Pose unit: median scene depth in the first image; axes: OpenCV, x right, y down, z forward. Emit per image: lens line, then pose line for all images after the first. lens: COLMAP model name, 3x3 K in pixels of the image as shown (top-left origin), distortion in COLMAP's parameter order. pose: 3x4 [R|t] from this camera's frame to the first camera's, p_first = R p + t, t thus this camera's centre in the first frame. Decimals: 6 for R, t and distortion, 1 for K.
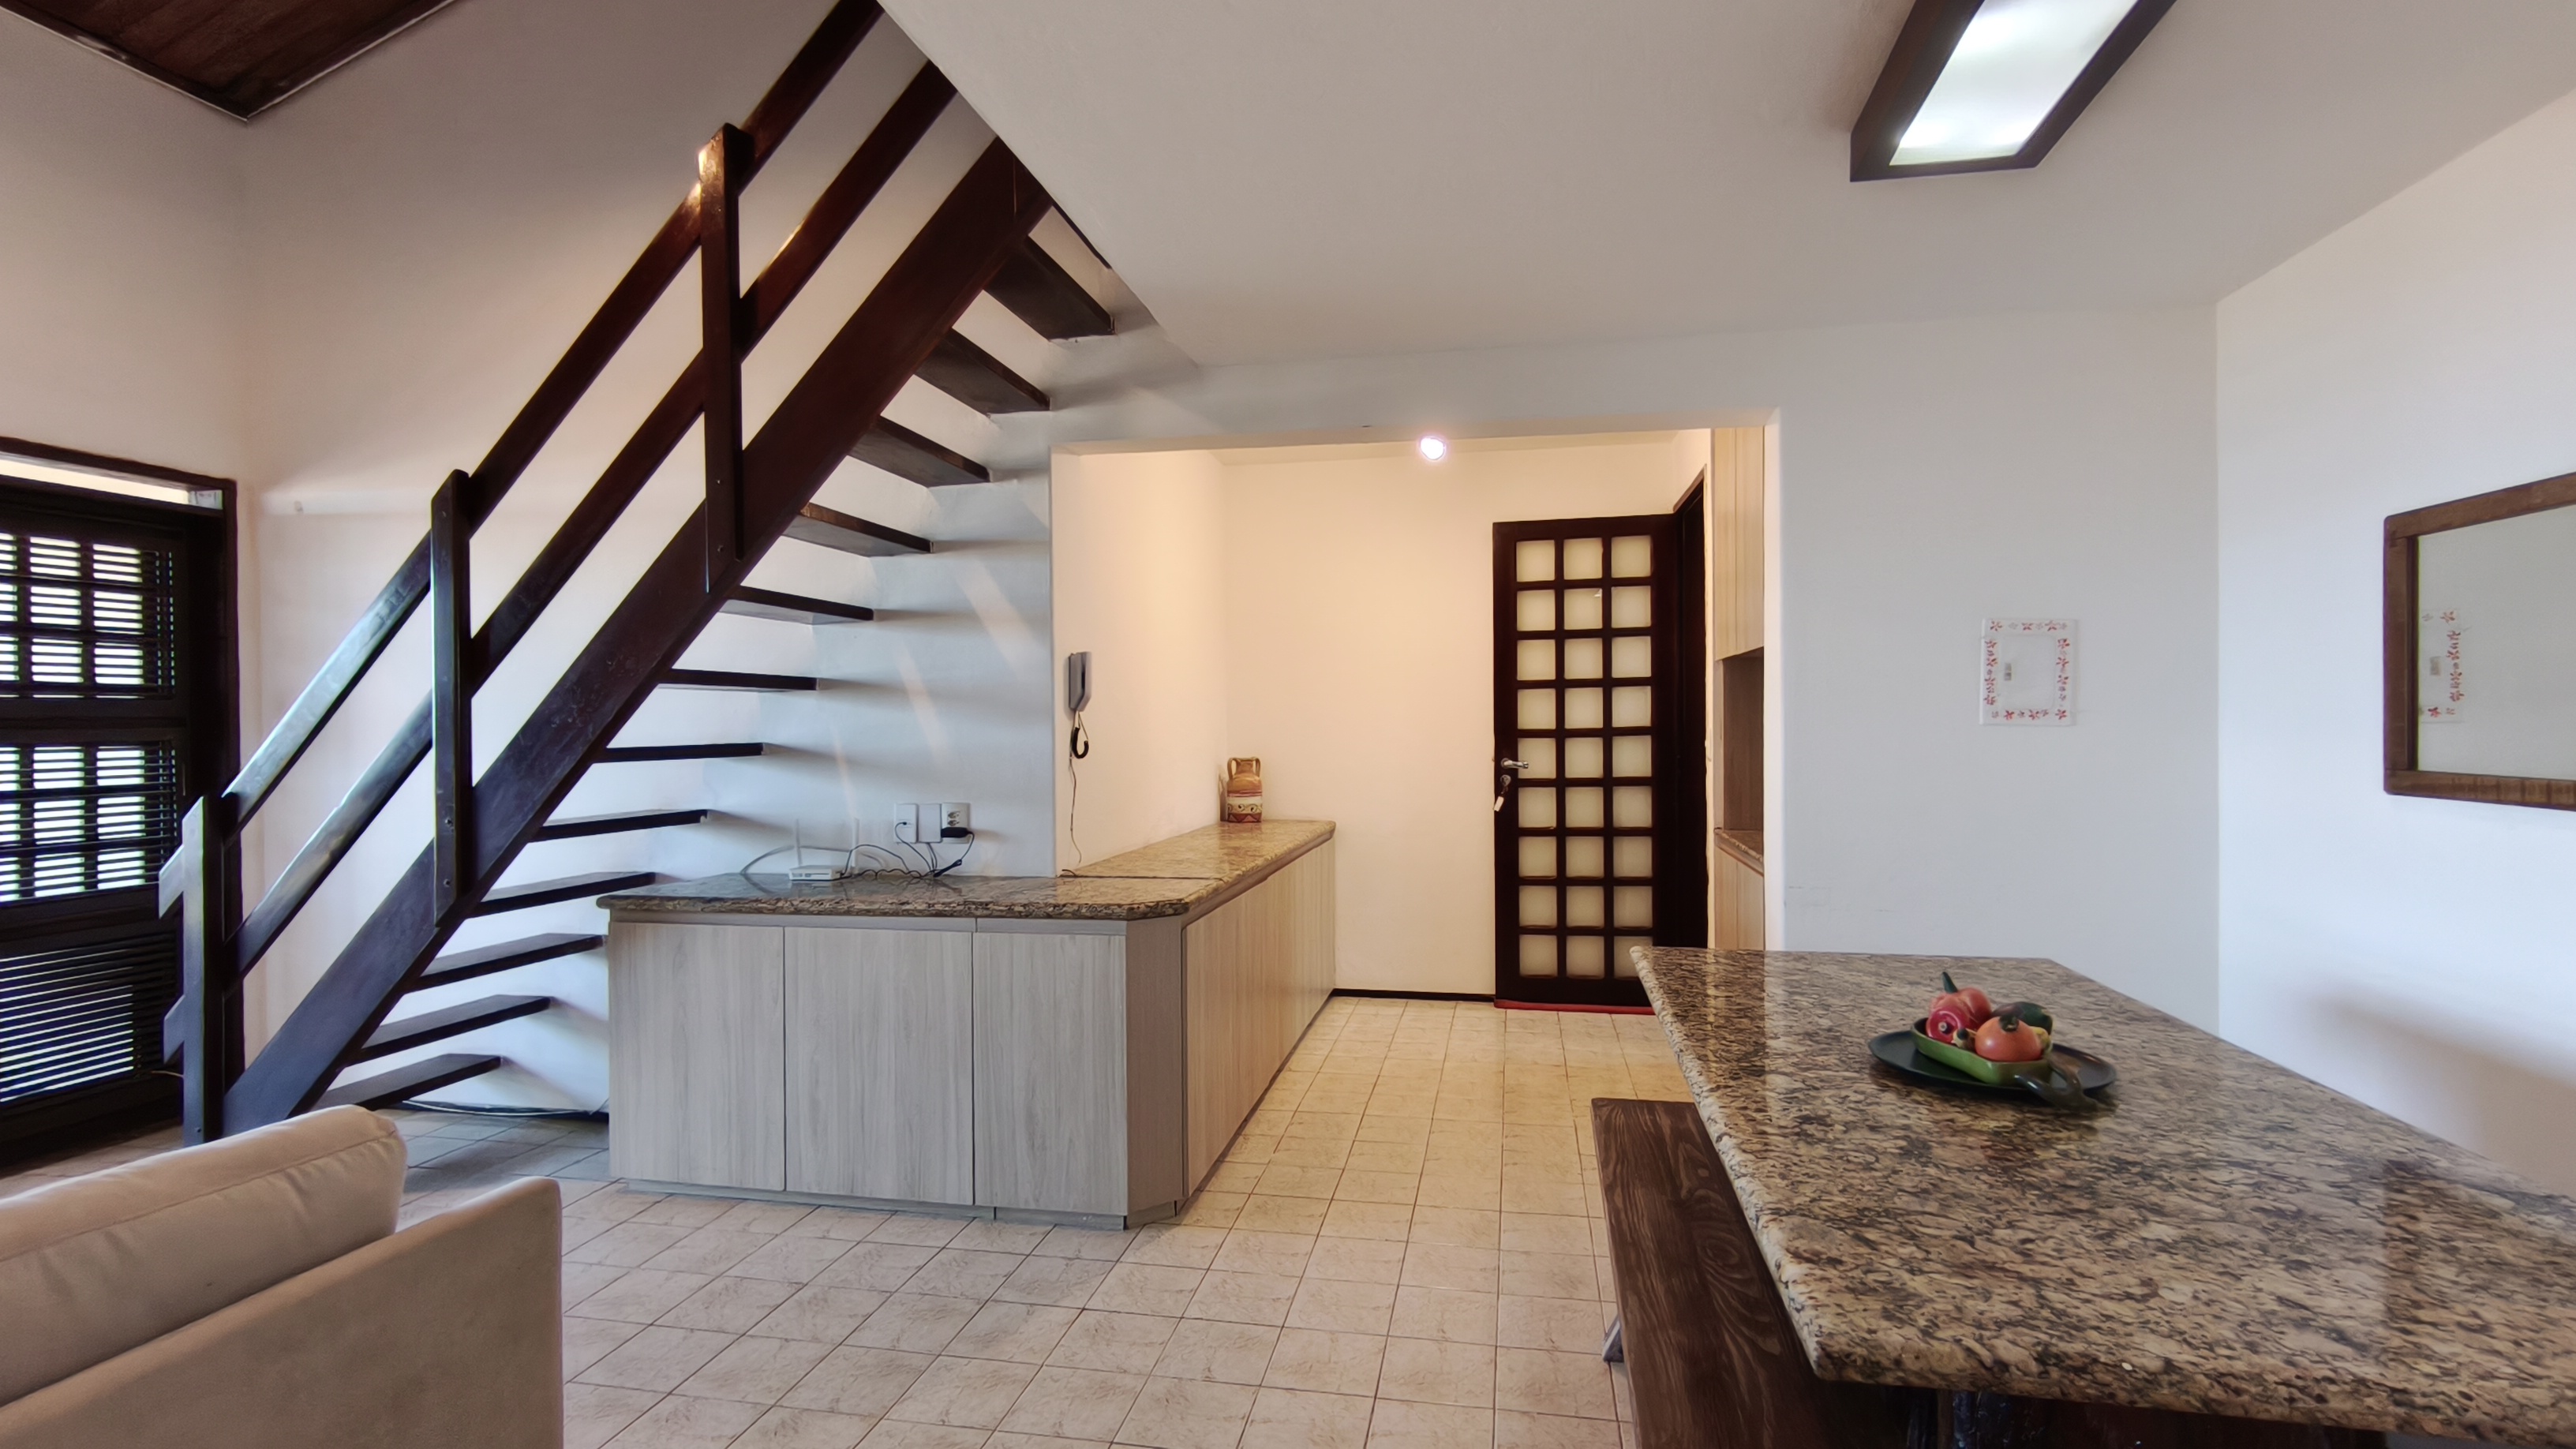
lens RADIAL K [[1151.8, 0, 1272.1], [0, 1151.8, 722.9], [0, 0, 1]] dist [-0.007991, 0.005876]
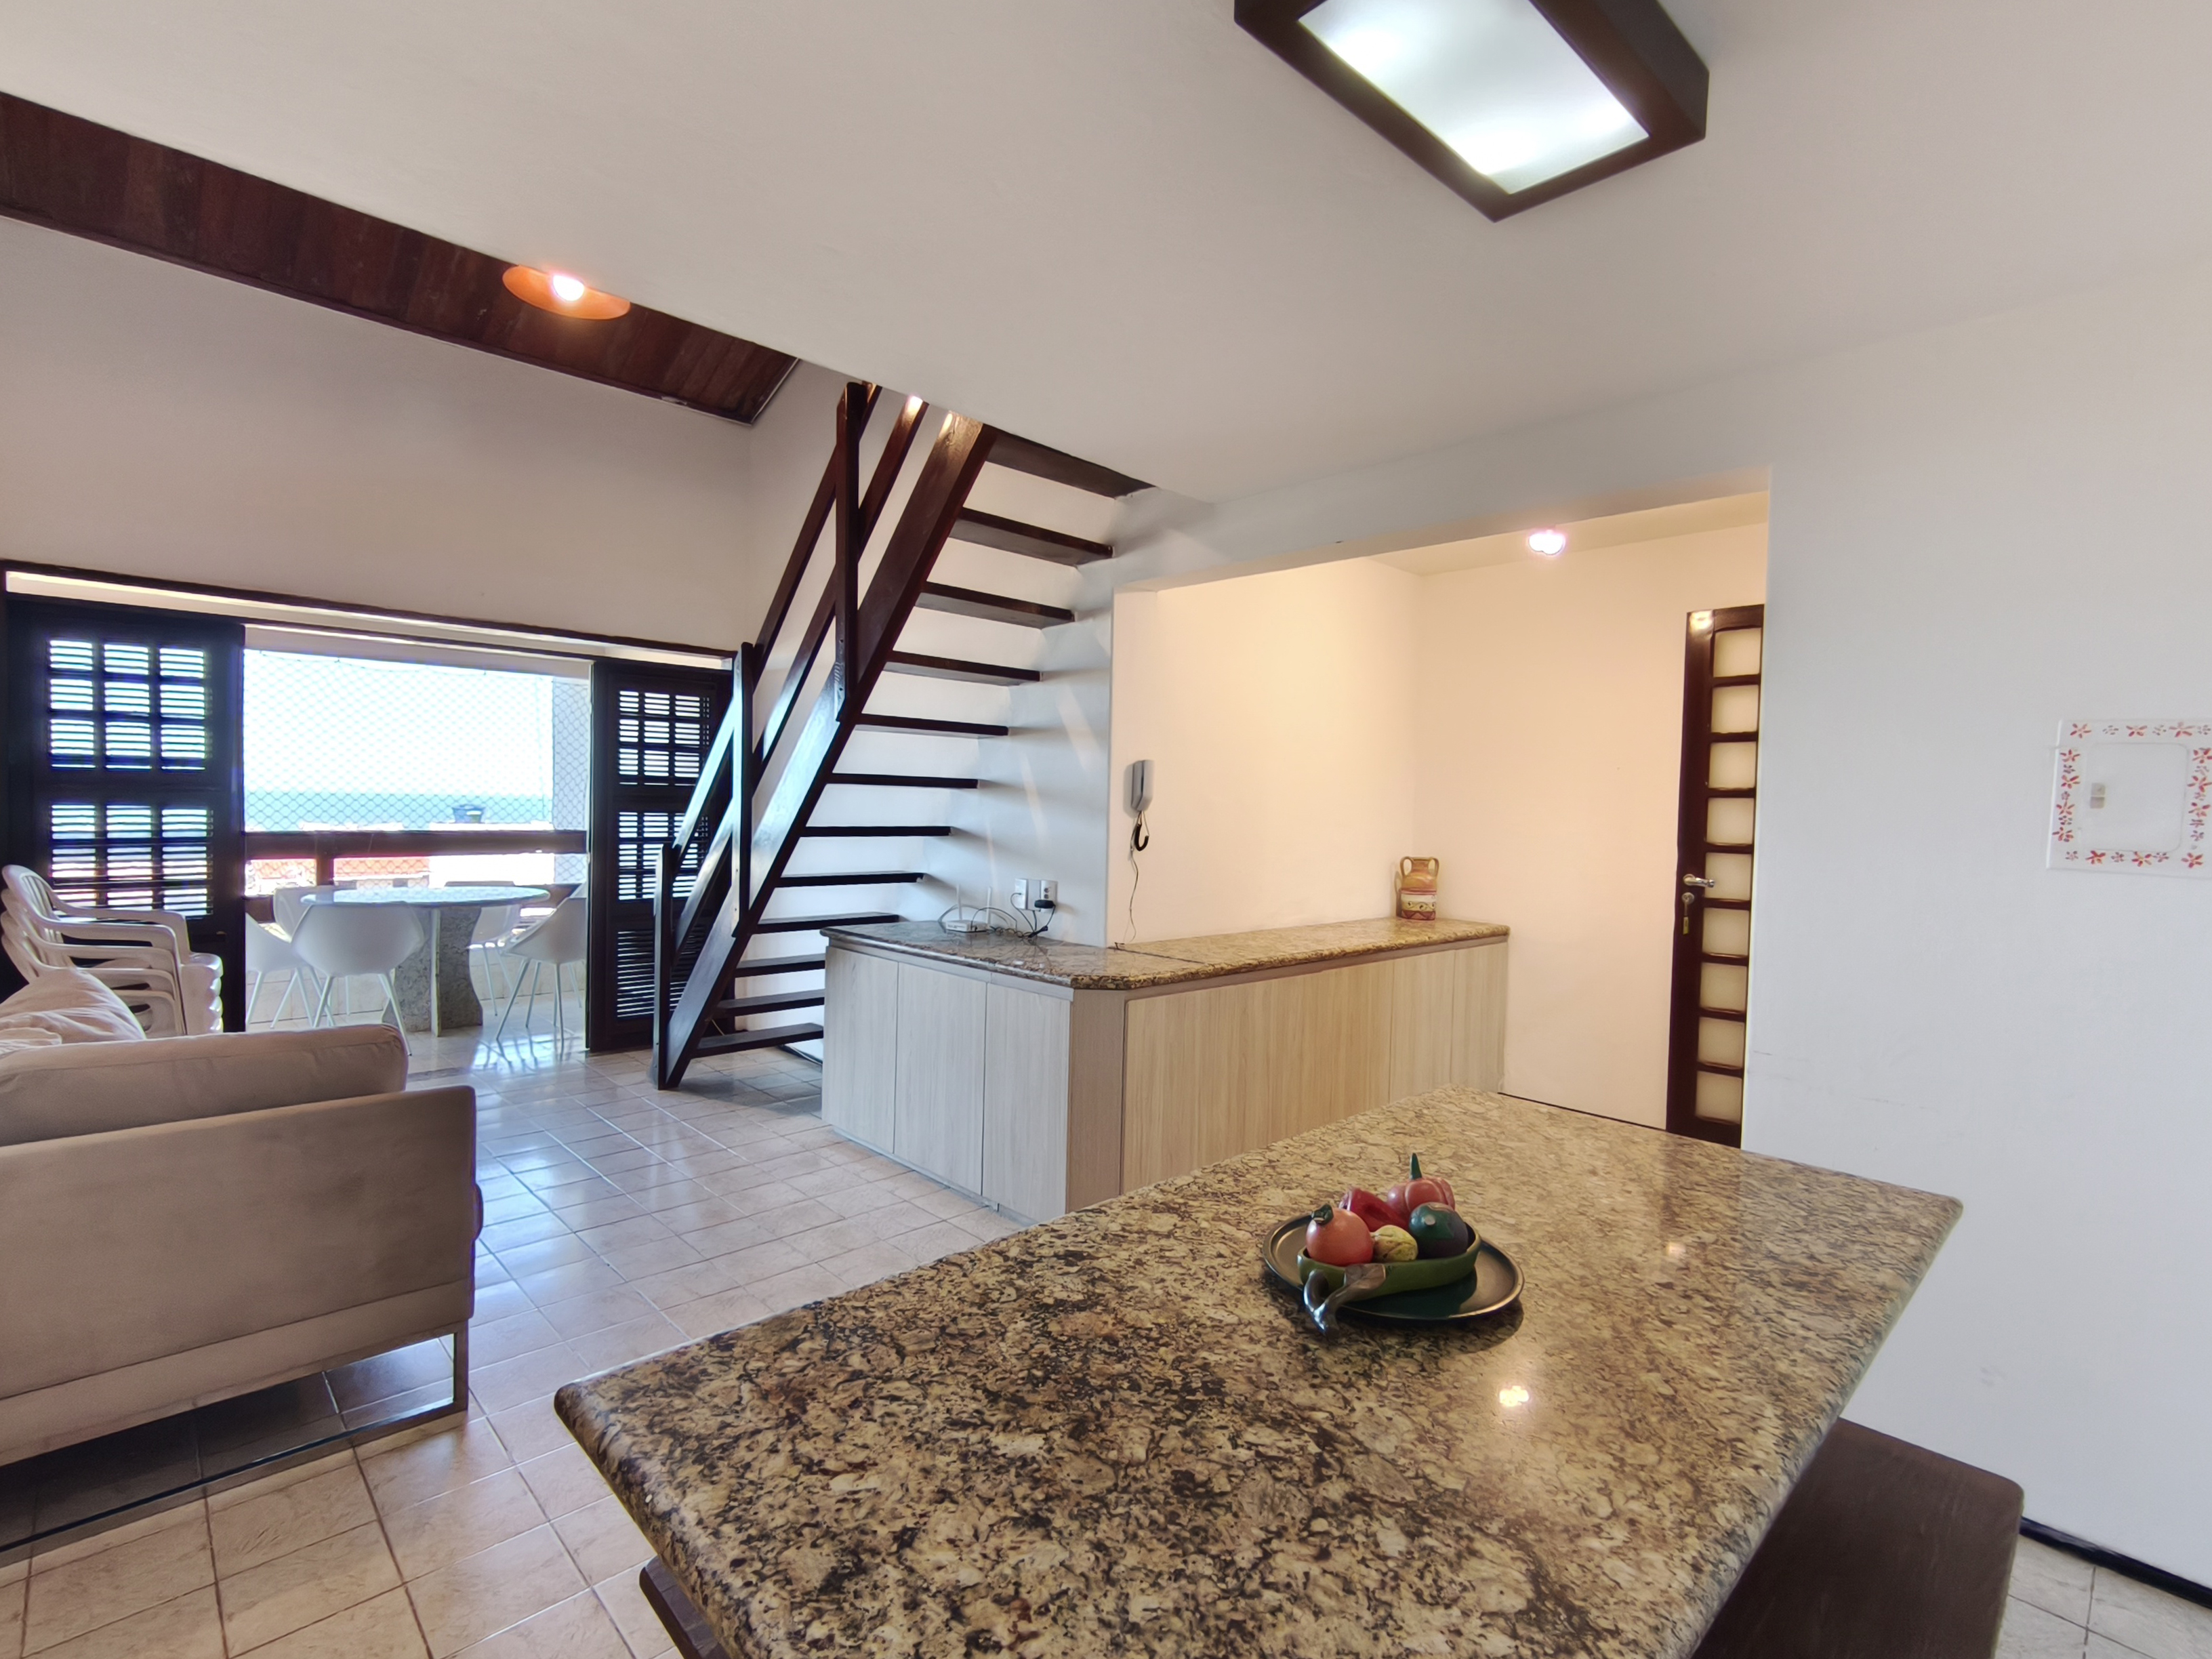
lens RADIAL K [[1014.9, 0, 1104.8], [0, 1014.9, 825.2], [0, 0, 1]] dist [0.001735, -0.001816]
pose [[0.830520, 0.037605, -0.555718, 0.481192], [-0.029703, 0.999289, 0.023230, -0.022839], [0.556196, -0.002786, 0.831047, 0.146254]]
